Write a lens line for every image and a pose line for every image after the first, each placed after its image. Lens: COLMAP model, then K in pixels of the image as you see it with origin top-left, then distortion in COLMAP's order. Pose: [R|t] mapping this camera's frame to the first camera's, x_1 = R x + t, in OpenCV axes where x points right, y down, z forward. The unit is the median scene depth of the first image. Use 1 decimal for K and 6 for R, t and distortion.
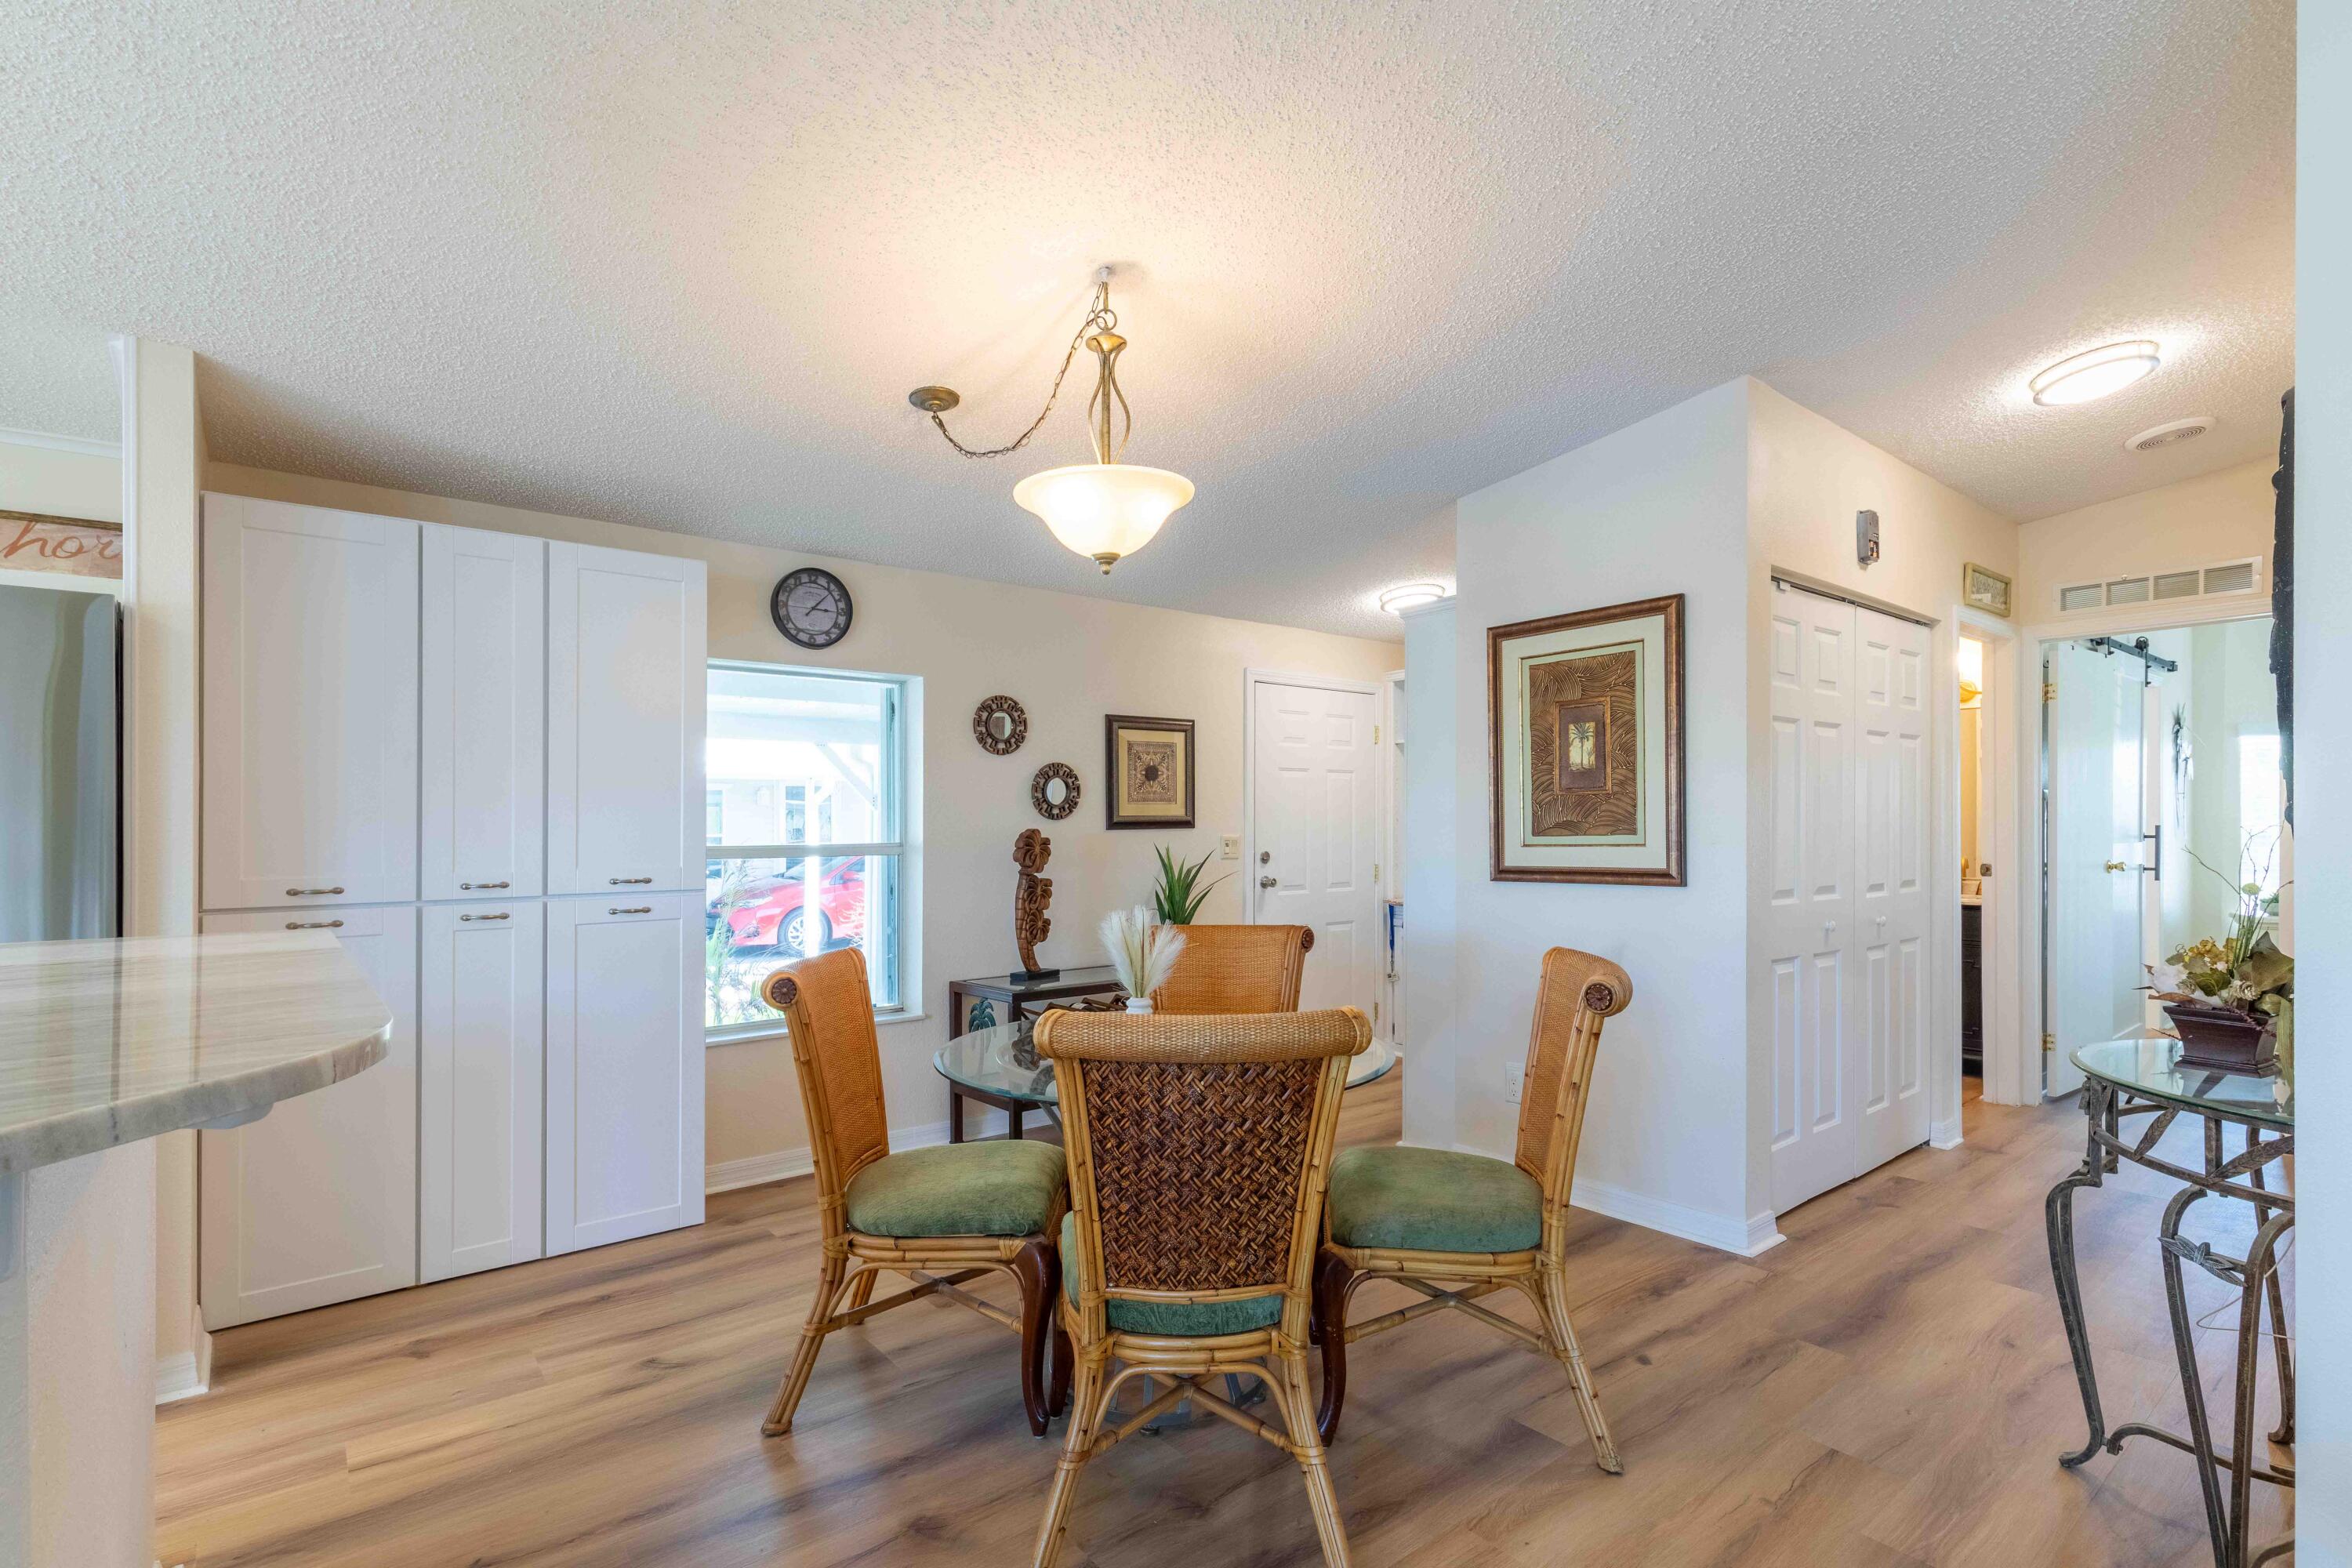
lens RADIAL K [[1105.3, 0, 1181.0], [0, 1105.3, 839.6], [0, 0, 1]] dist [0.000510, 0.000022]
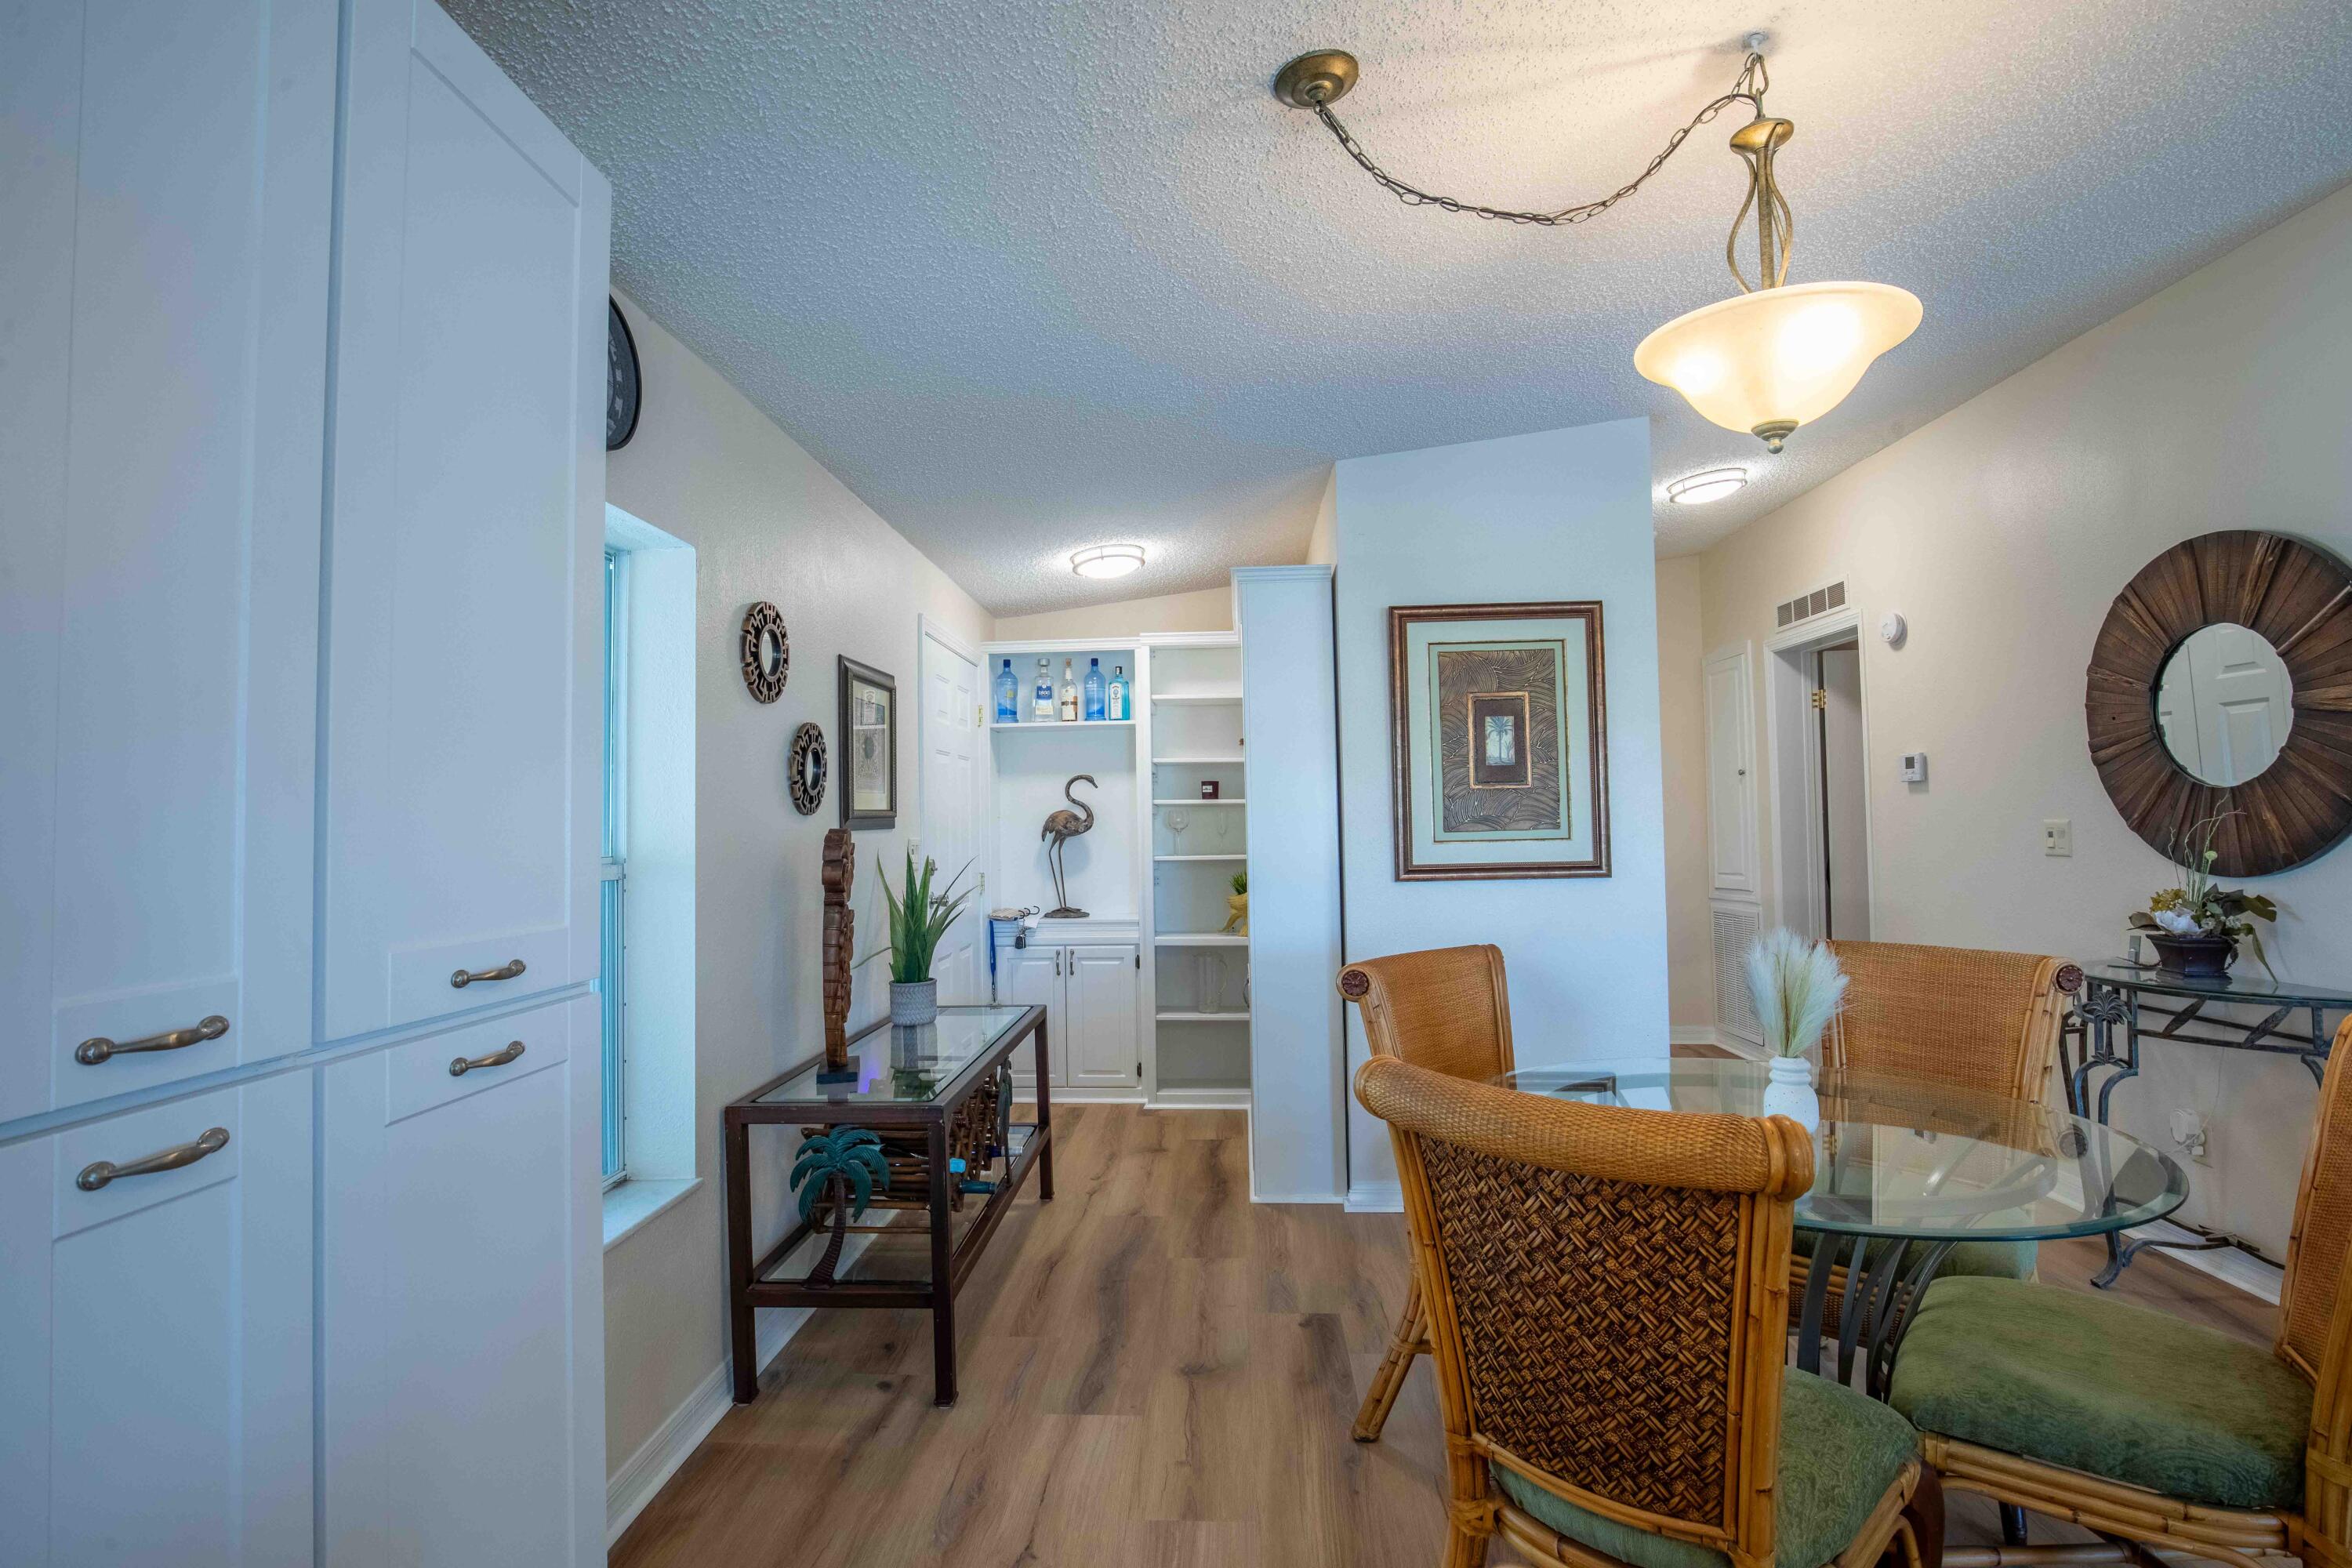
lens RADIAL K [[1109.1, 0, 1176.0], [0, 1109.1, 784.0], [0, 0, 1]] dist [0.002823, 0.000737]
pose [[0.679864, 0.024300, 0.732935, -0.574721], [0.016558, 0.998687, -0.048470, -0.001874], [-0.733151, 0.045089, 0.678569, 0.558899]]
